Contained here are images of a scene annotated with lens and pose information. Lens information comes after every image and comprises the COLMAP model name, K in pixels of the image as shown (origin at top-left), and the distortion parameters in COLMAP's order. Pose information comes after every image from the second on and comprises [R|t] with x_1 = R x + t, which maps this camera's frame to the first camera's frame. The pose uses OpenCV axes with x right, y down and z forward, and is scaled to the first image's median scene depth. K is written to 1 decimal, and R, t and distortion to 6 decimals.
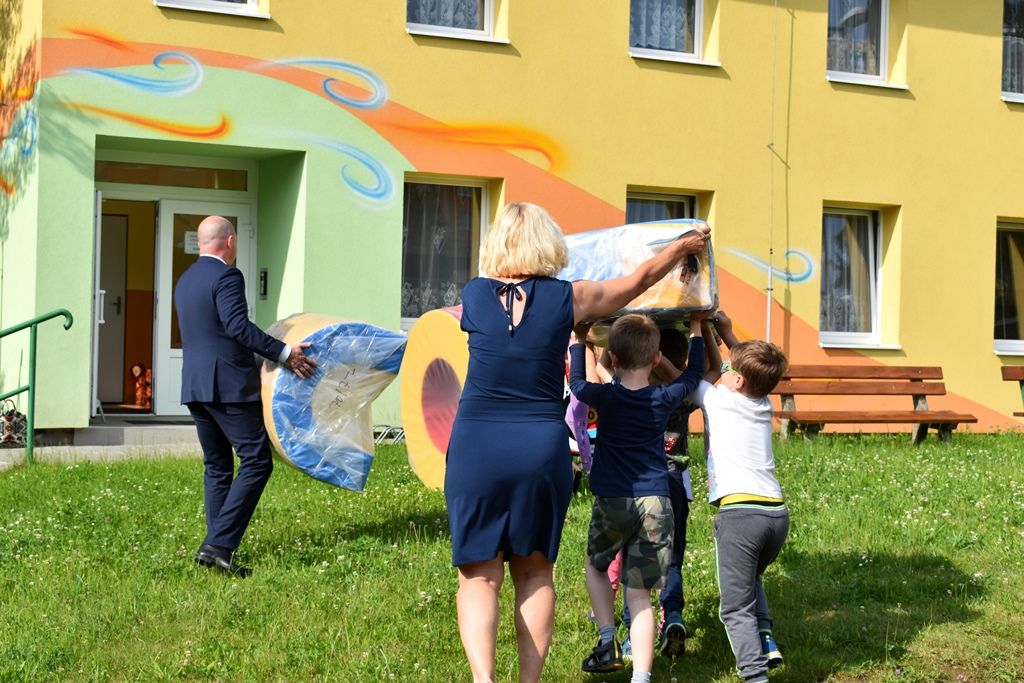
lens RADIAL K [[1932.8, 0, 511.6], [0, 1932.8, 342.4], [0, 0, 1]] dist [0.028668, 0.000000]
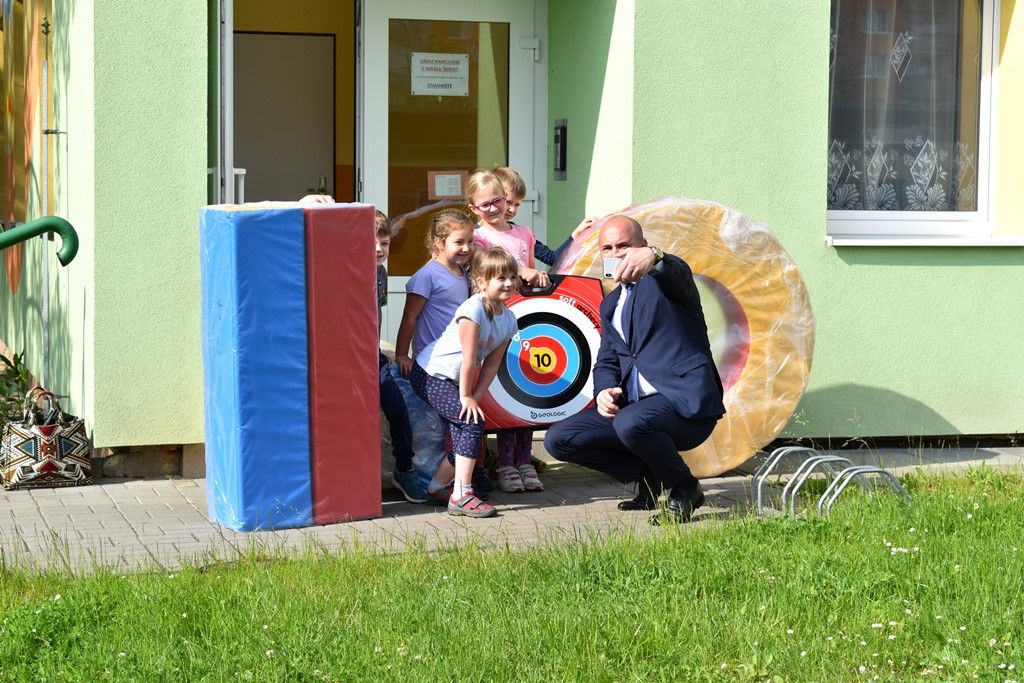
lens RADIAL K [[2099.5, 0, 510.8], [0, 2099.5, 341.9], [0, 0, 1]] dist [0.064775, 0.000000]
pose [[0.983224, -0.004308, -0.182349, -0.037682], [0.015284, 0.998151, 0.058834, -0.011922], [0.181758, -0.060634, 0.981472, 0.434566]]
